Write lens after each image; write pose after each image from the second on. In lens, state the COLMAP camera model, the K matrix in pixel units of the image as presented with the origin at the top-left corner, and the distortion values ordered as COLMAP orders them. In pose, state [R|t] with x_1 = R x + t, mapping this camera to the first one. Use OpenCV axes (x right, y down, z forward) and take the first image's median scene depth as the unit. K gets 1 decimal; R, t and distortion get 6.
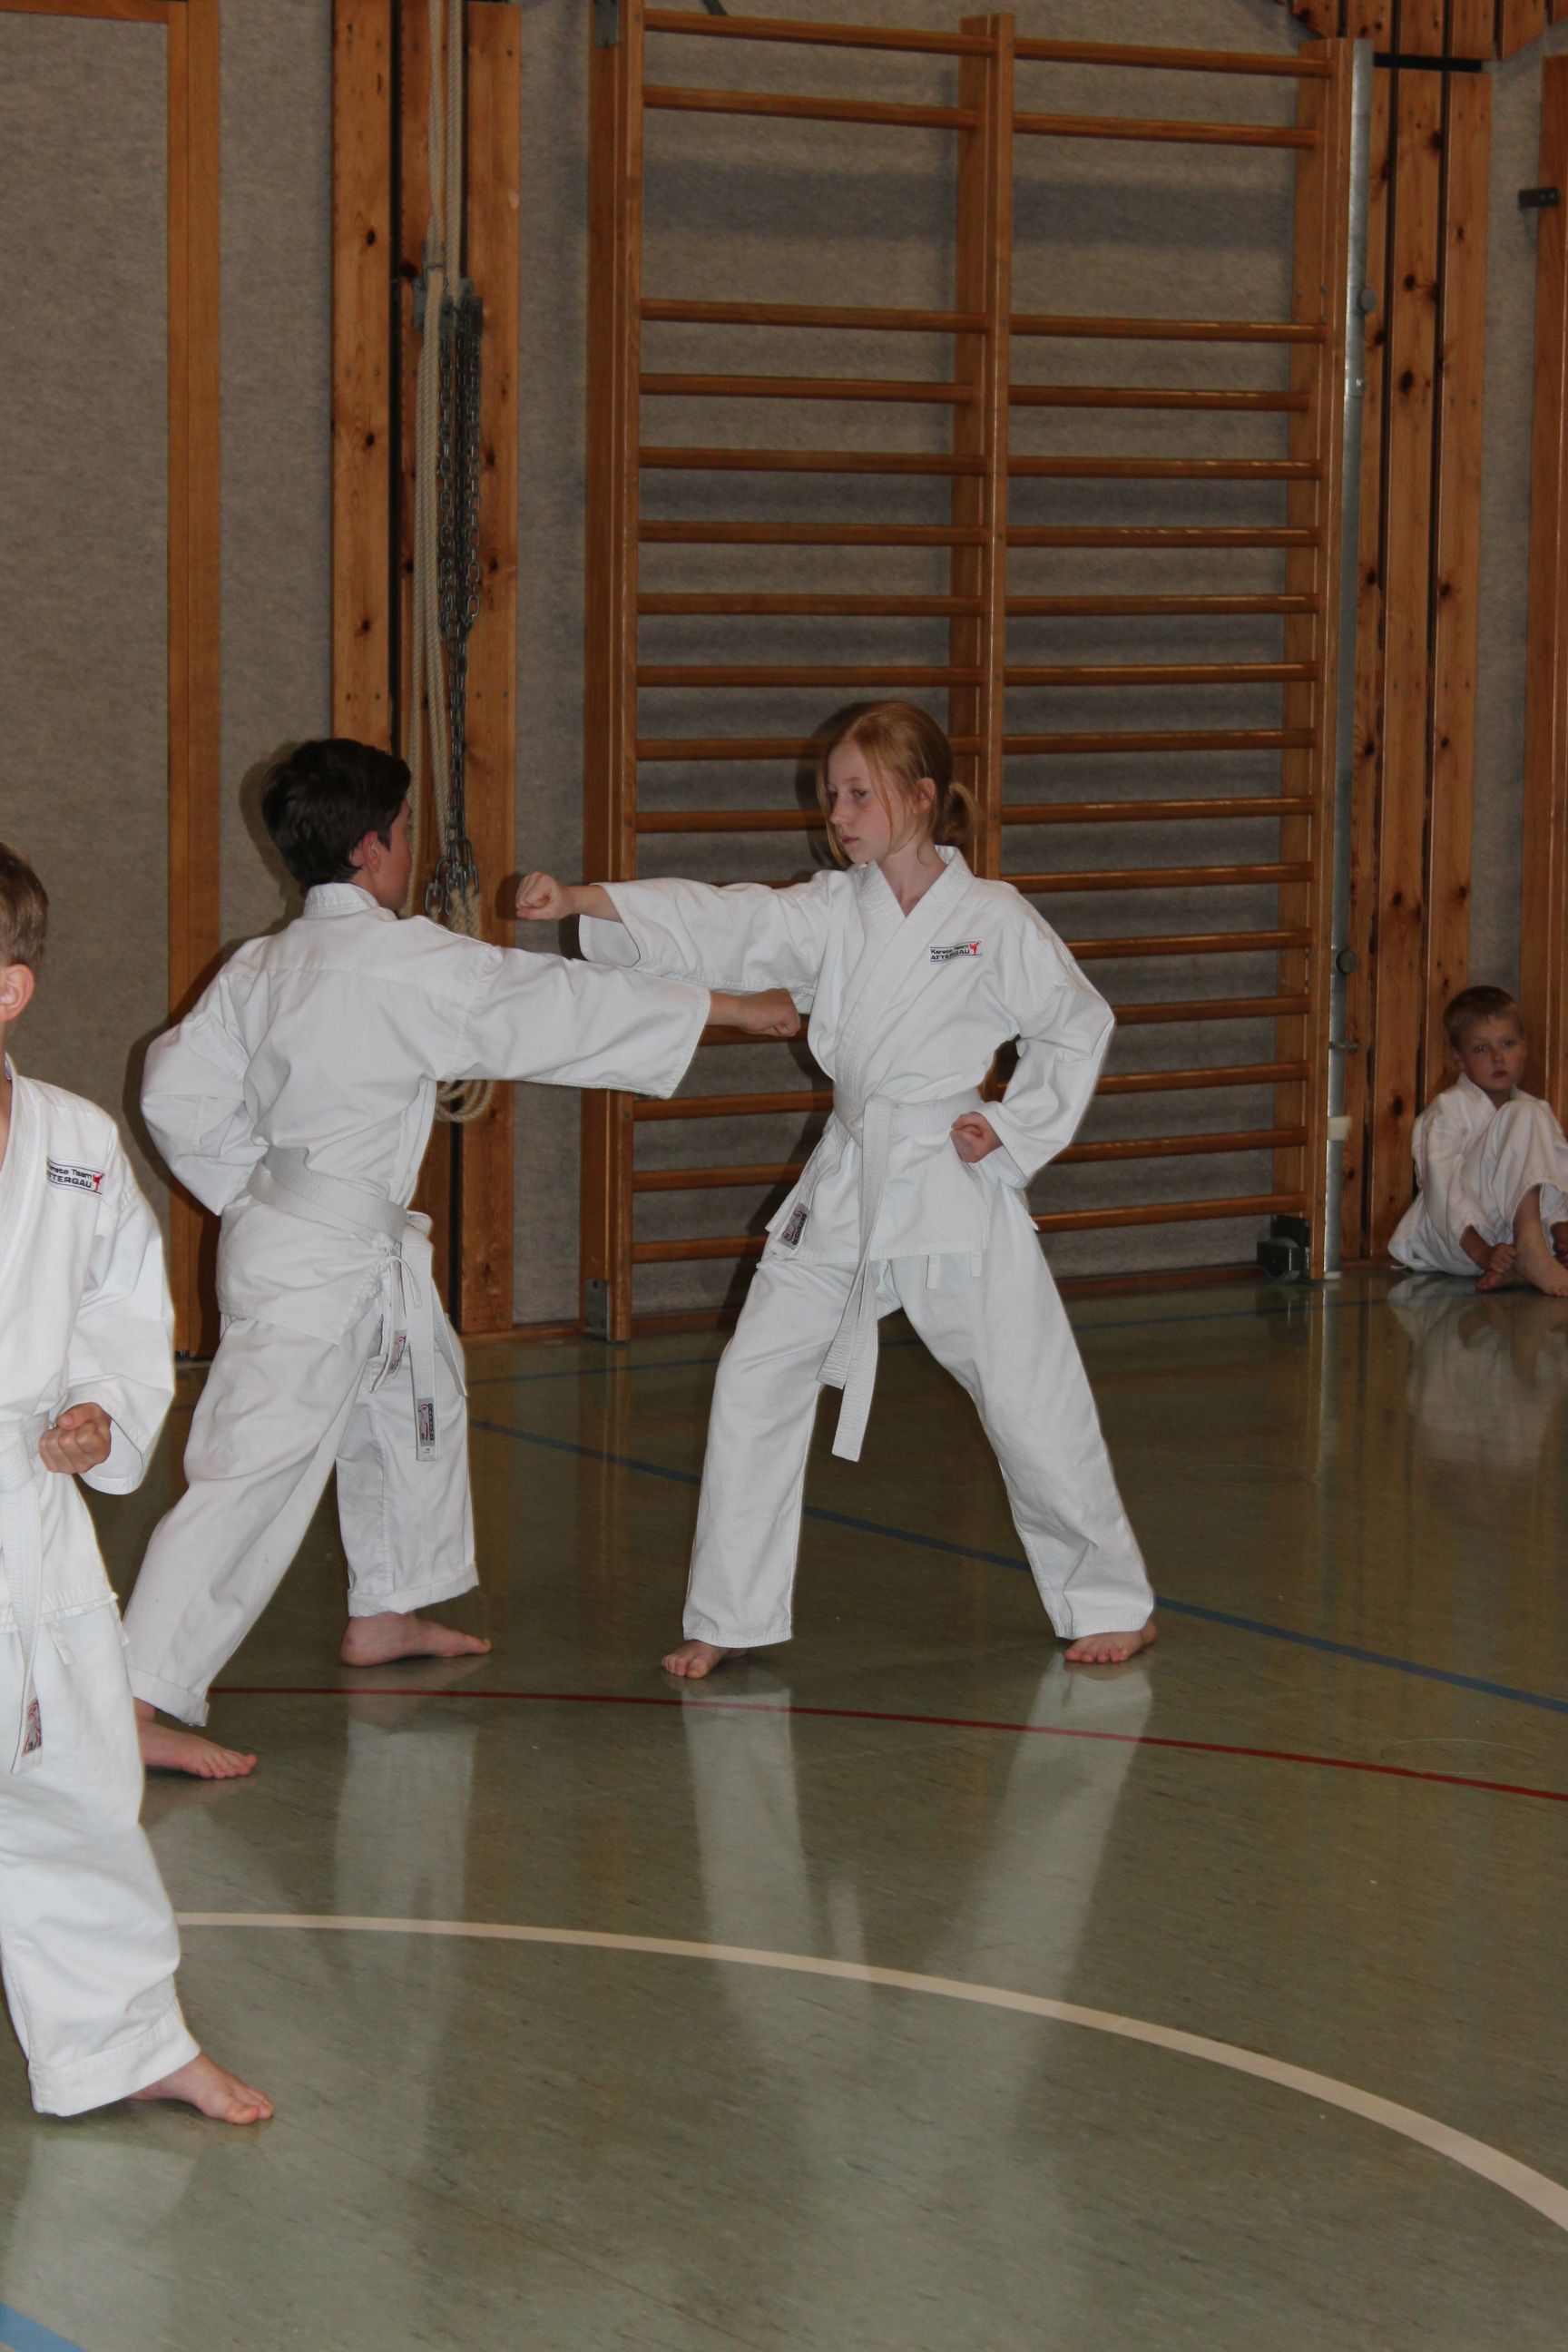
lens RADIAL K [[5635.5, 0, 746.4], [0, 5635.5, 1147.9], [0, 0, 1]] dist [0.076562, 0.000000]
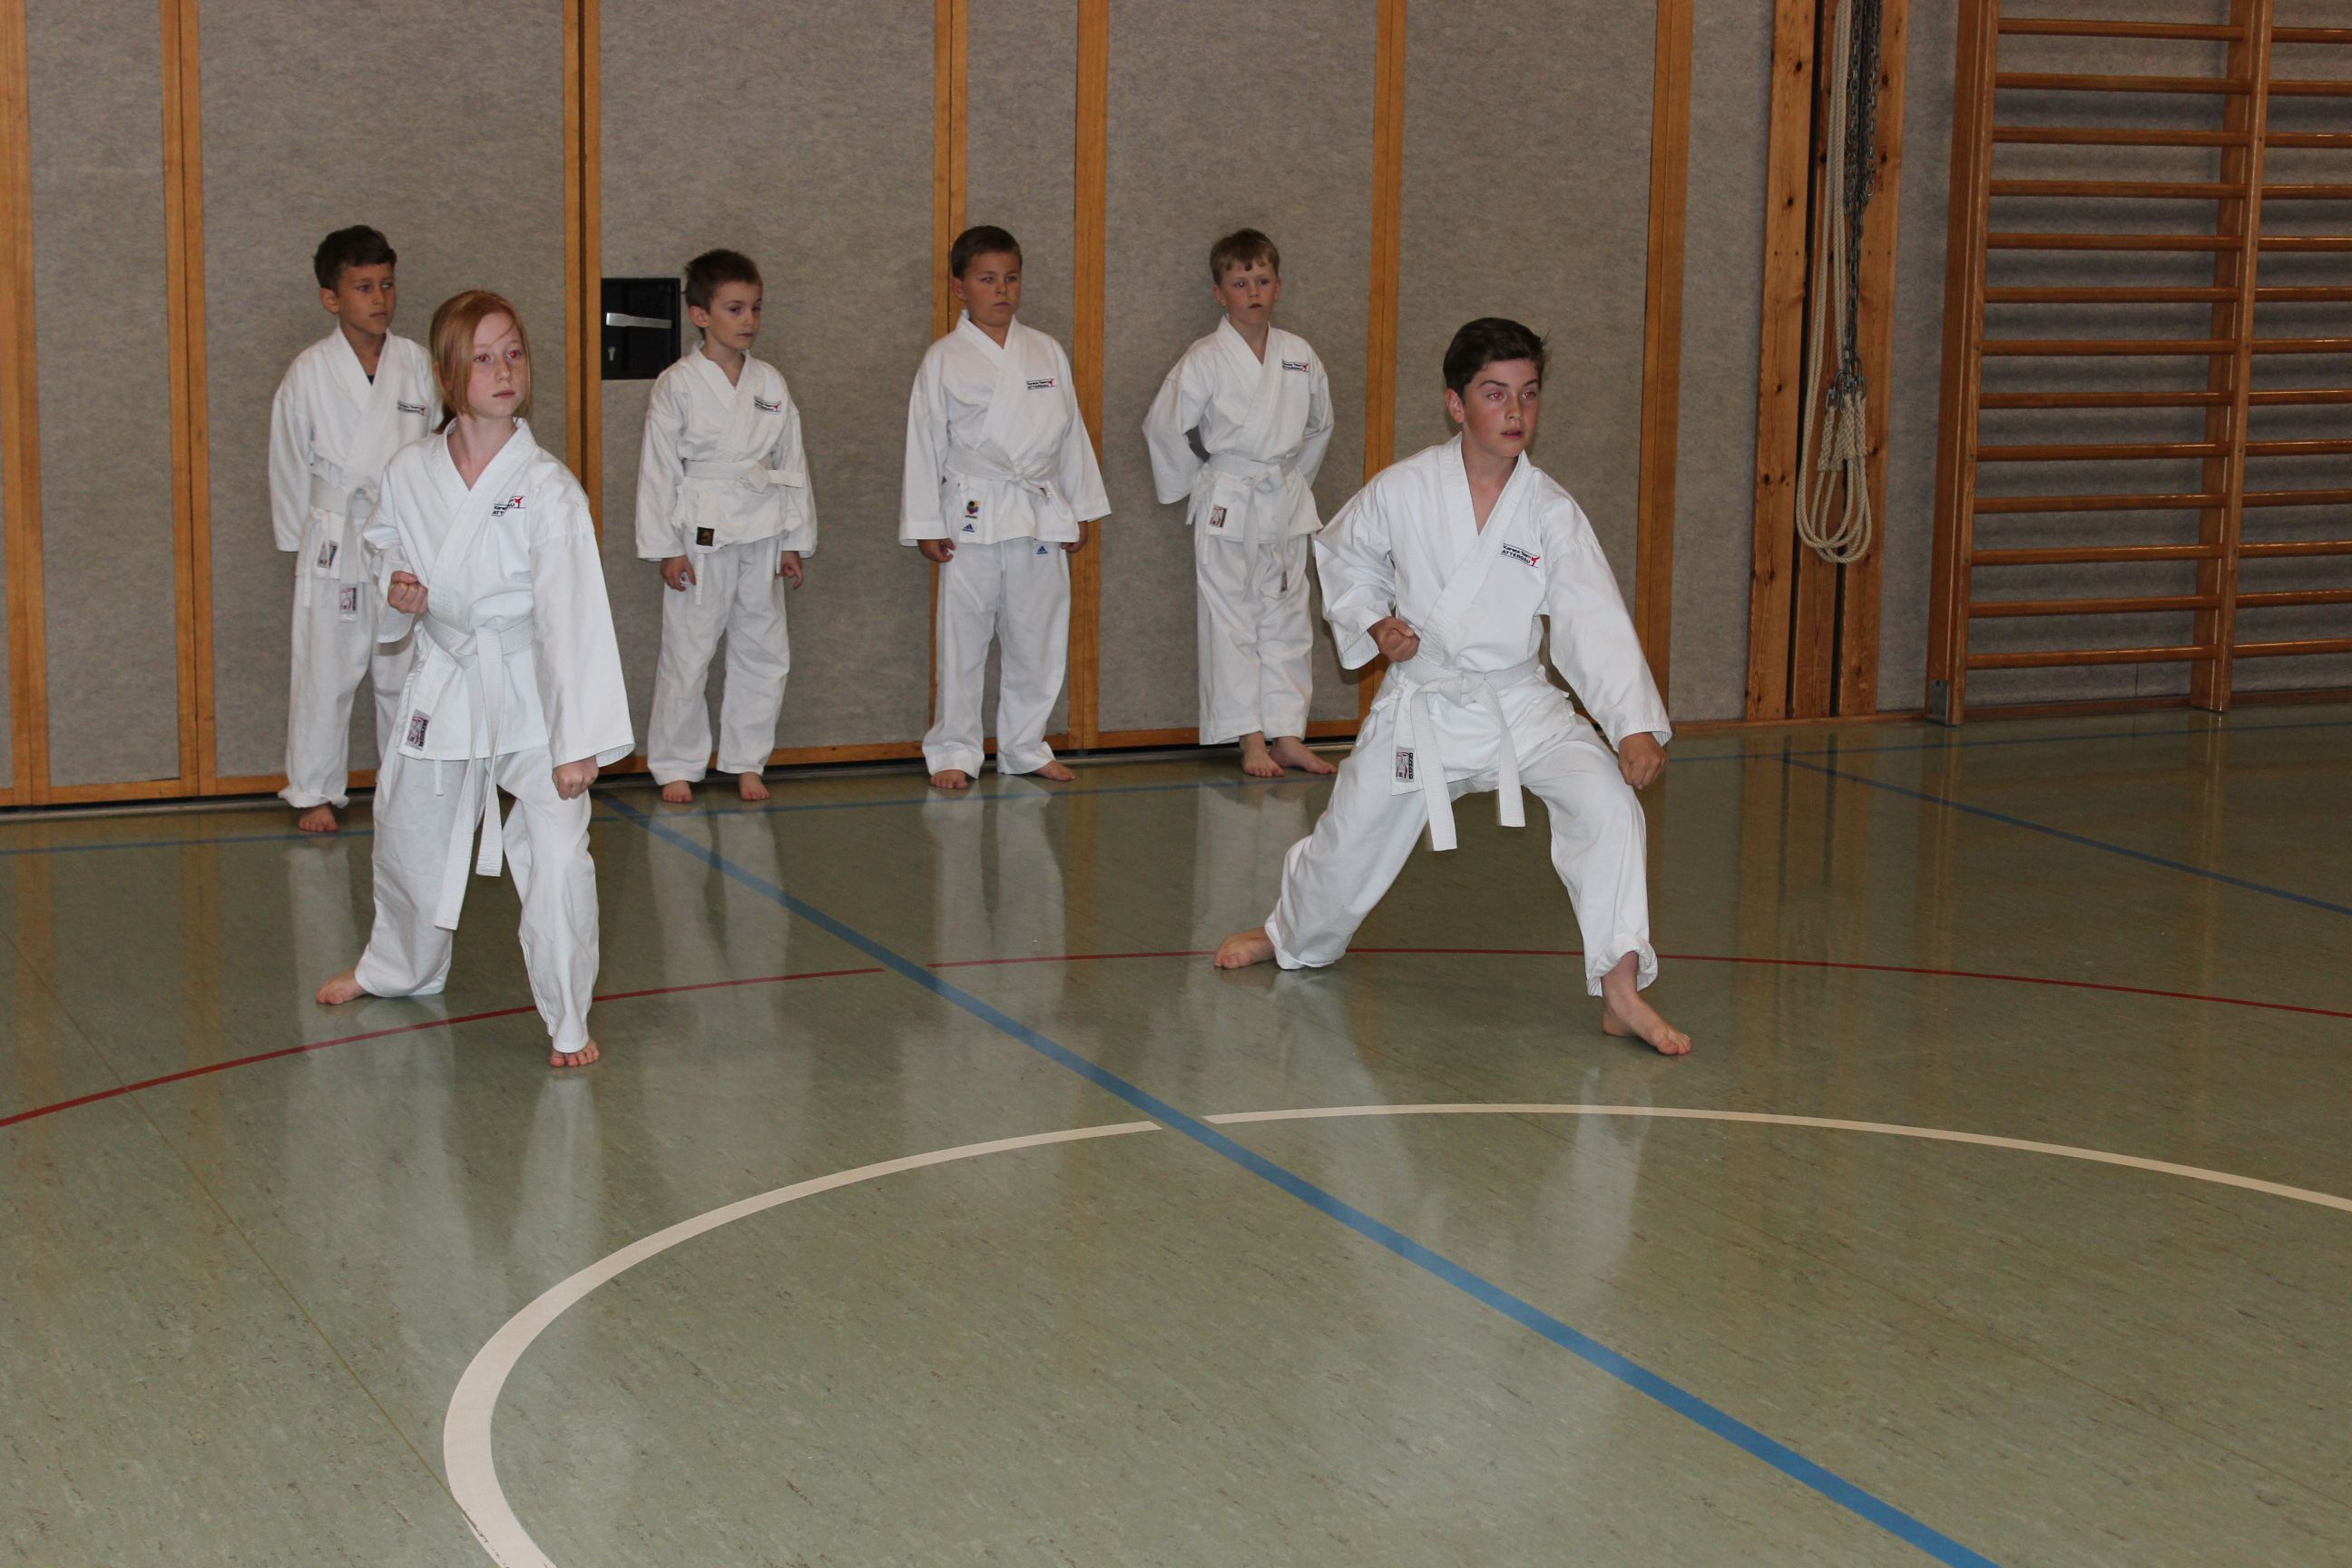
lens RADIAL K [[4049.5, 0, 1148.6], [0, 4049.5, 767.5], [0, 0, 1]] dist [0.024785, 0.000000]
pose [[0.982153, 0.034800, -0.184837, -0.033587], [-0.026625, 0.998562, 0.046529, 0.003886], [0.186190, -0.040777, 0.981667, -0.010678]]
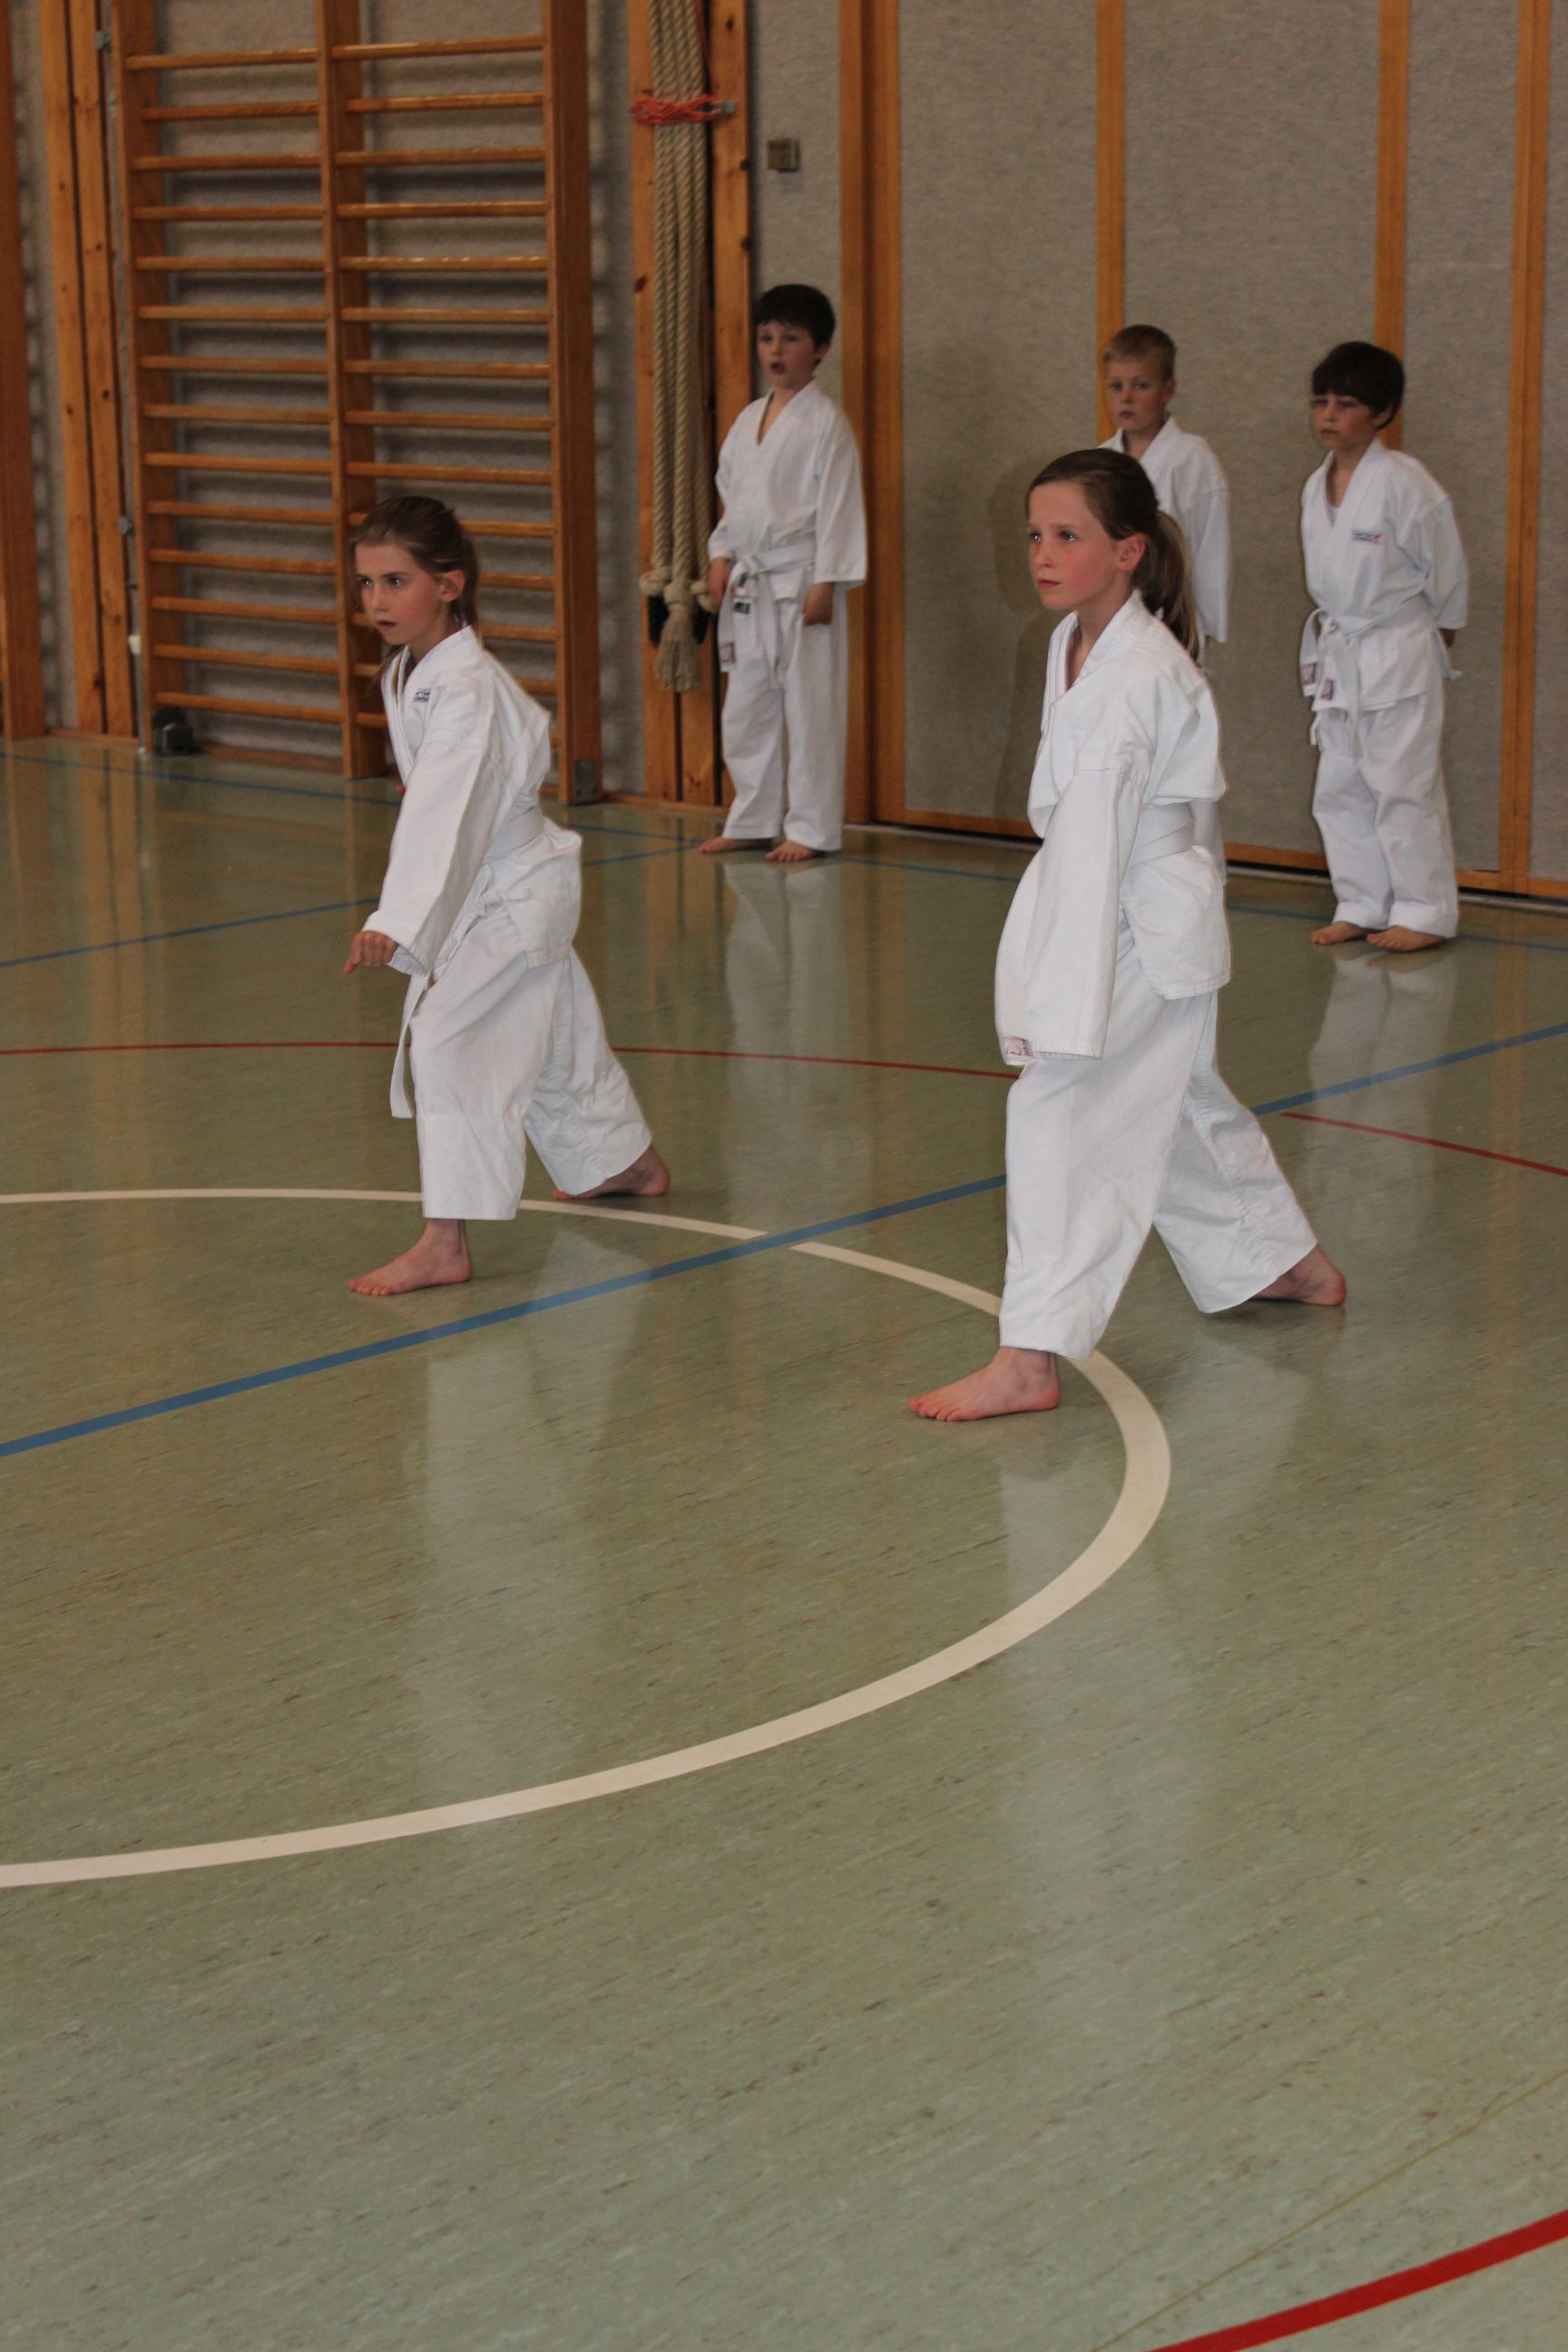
lens RADIAL K [[4210.1, 0, 783.9], [0, 4210.1, 1158.0], [0, 0, 1]] dist [0.018013, 0.000000]
pose [[0.222423, 0.203013, -0.953579, 0.448961], [-0.094694, 0.977954, 0.186115, -0.042321], [0.970341, 0.048902, 0.236743, 0.435940]]
